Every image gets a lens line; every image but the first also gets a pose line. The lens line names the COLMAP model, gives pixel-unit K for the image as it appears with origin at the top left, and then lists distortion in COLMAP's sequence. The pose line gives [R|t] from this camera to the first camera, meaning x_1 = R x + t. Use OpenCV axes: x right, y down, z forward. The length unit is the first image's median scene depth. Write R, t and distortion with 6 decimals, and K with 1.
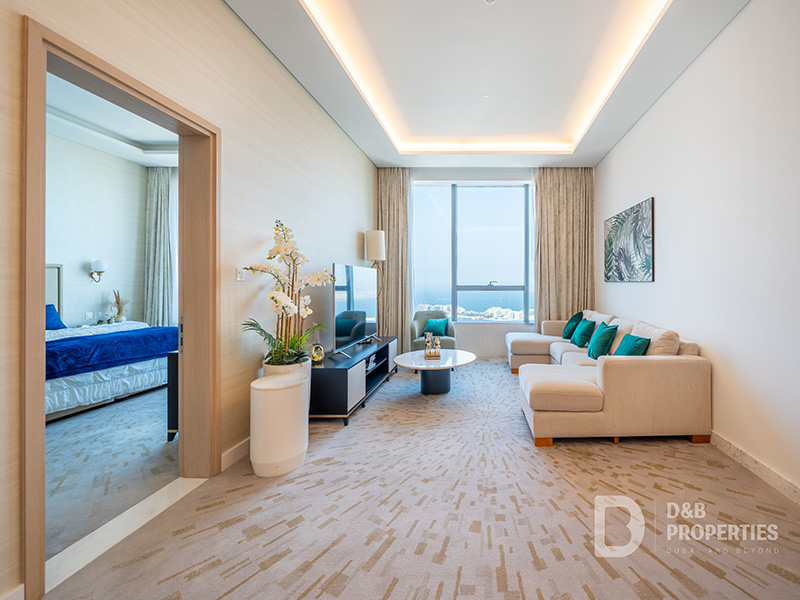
lens RADIAL K [[348.4, 0, 486.9], [0, 348.4, 276.4], [0, 0, 1]] dist [0.000383, -0.000259]
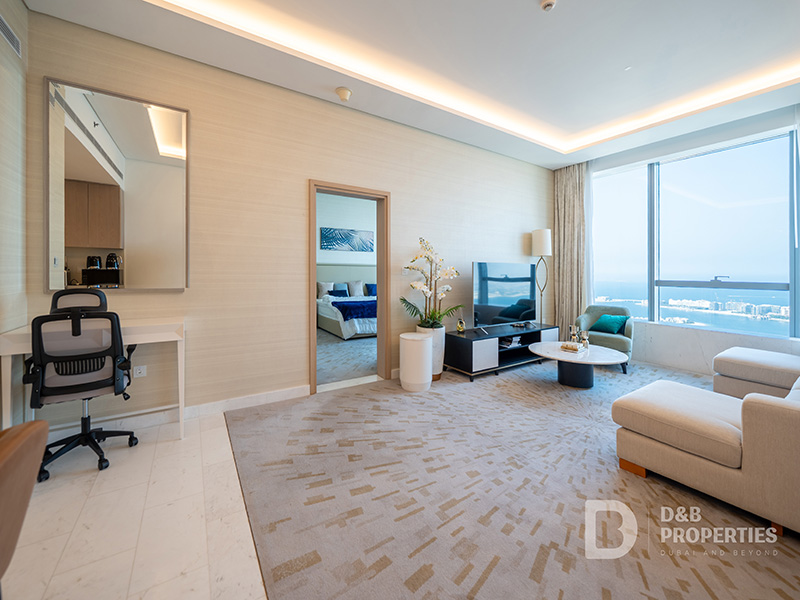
lens RADIAL K [[319.7, 0, 403.5], [0, 319.7, 268.9], [0, 0, 1]] dist [-0.000603, -0.000145]
pose [[0.543130, 0.000185, -0.839648, 0.549226], [0.006481, 0.999969, 0.004412, -0.021412], [0.839623, -0.007838, 0.543112, 0.112249]]
